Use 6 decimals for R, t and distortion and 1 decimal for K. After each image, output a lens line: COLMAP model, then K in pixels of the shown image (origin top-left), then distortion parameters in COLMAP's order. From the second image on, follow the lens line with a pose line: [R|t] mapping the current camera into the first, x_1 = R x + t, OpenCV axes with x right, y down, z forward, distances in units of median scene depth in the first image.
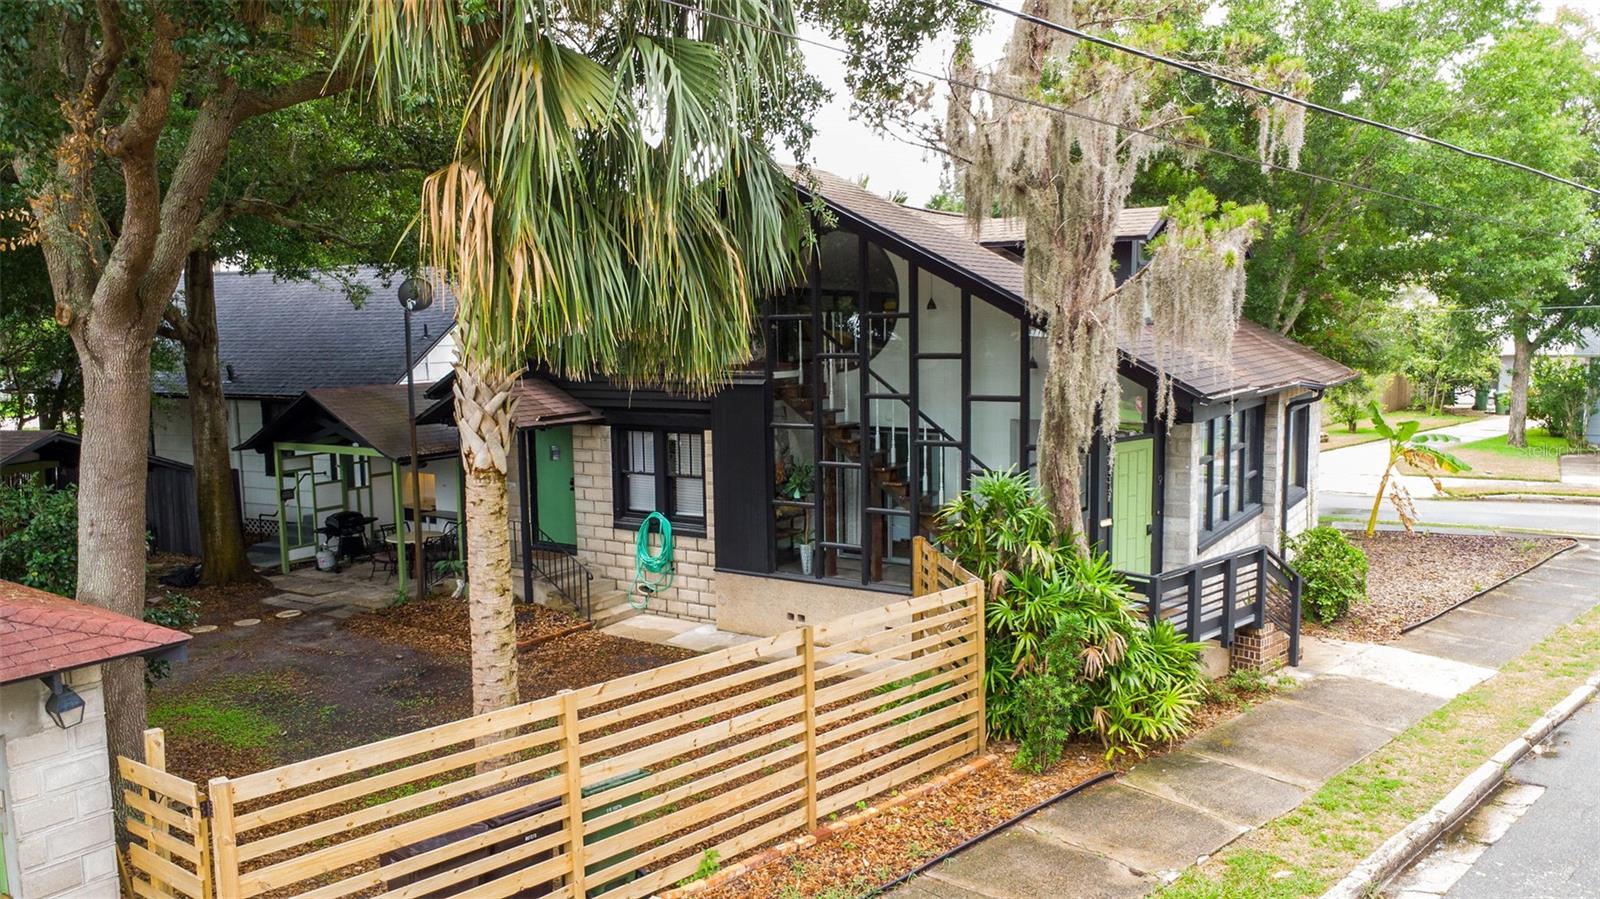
lens RADIAL K [[1158.8, 0, 800.0], [0, 1158.8, 449.5], [0, 0, 1]] dist [0.015698, -0.009162]
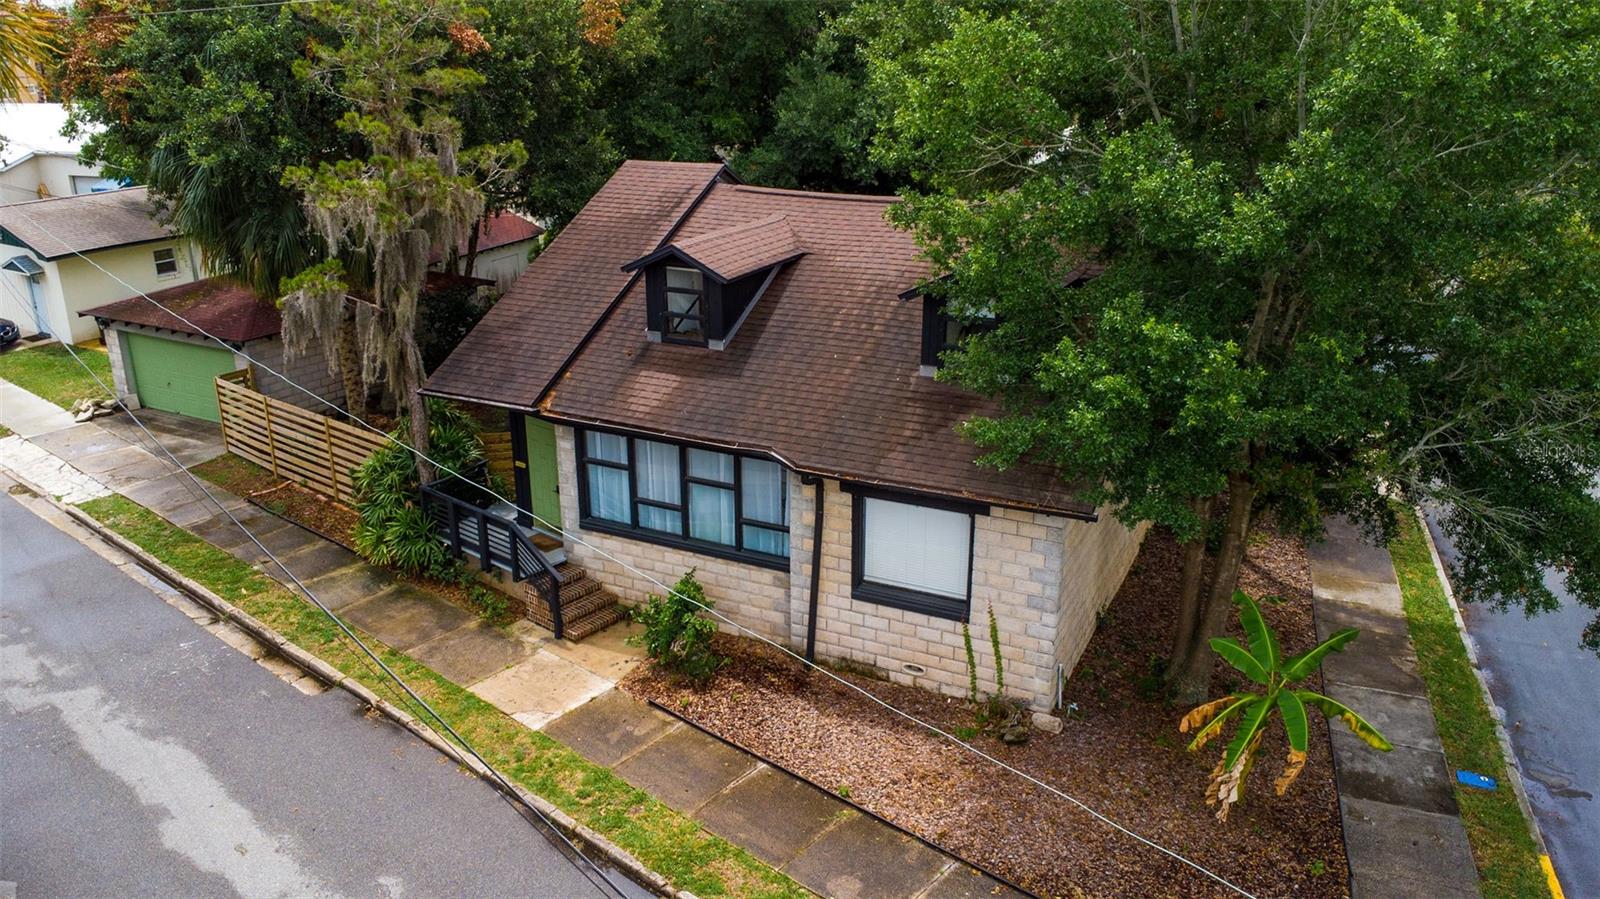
lens RADIAL K [[1157.5, 0, 800.0], [0, 1157.5, 449.5], [0, 0, 1]] dist [0.011786, 0.005789]
pose [[0.115886, 0.340842, -0.932951, 1.563326], [-0.105237, 0.938205, 0.329690, -0.443311], [0.987672, 0.059974, 0.144594, 1.083081]]
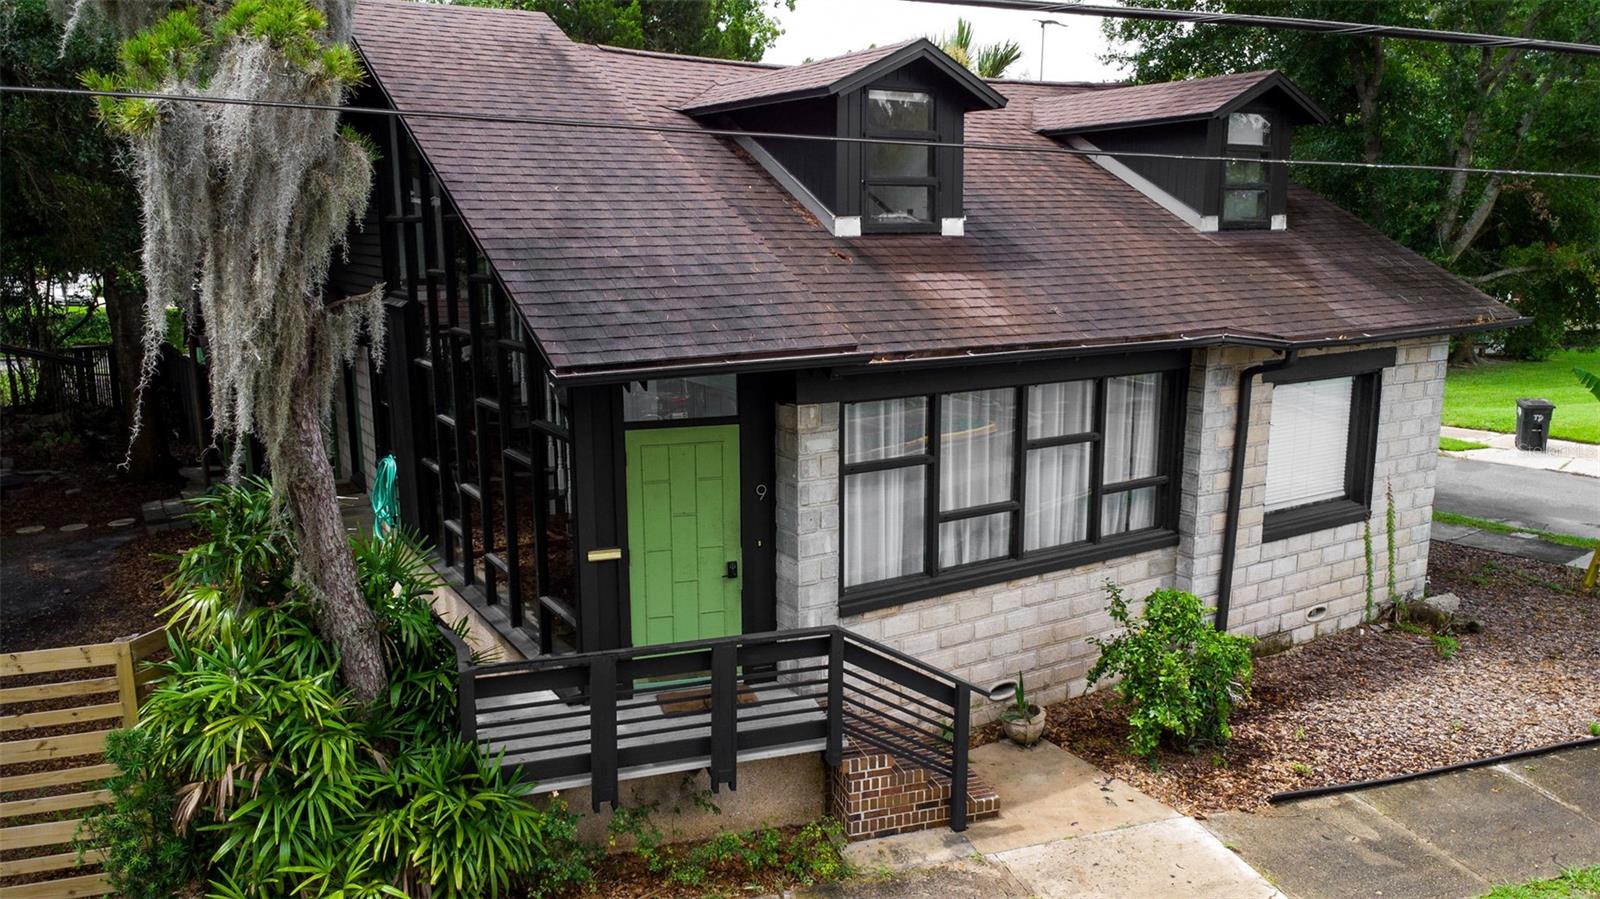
lens RADIAL K [[1158.8, 0, 800.0], [0, 1158.8, 449.5], [0, 0, 1]] dist [0.015698, -0.009162]
pose [[0.902654, 0.091361, -0.420558, 0.591738], [-0.052295, 0.993251, 0.103530, -0.061507], [0.427178, -0.071459, 0.901339, 0.461223]]
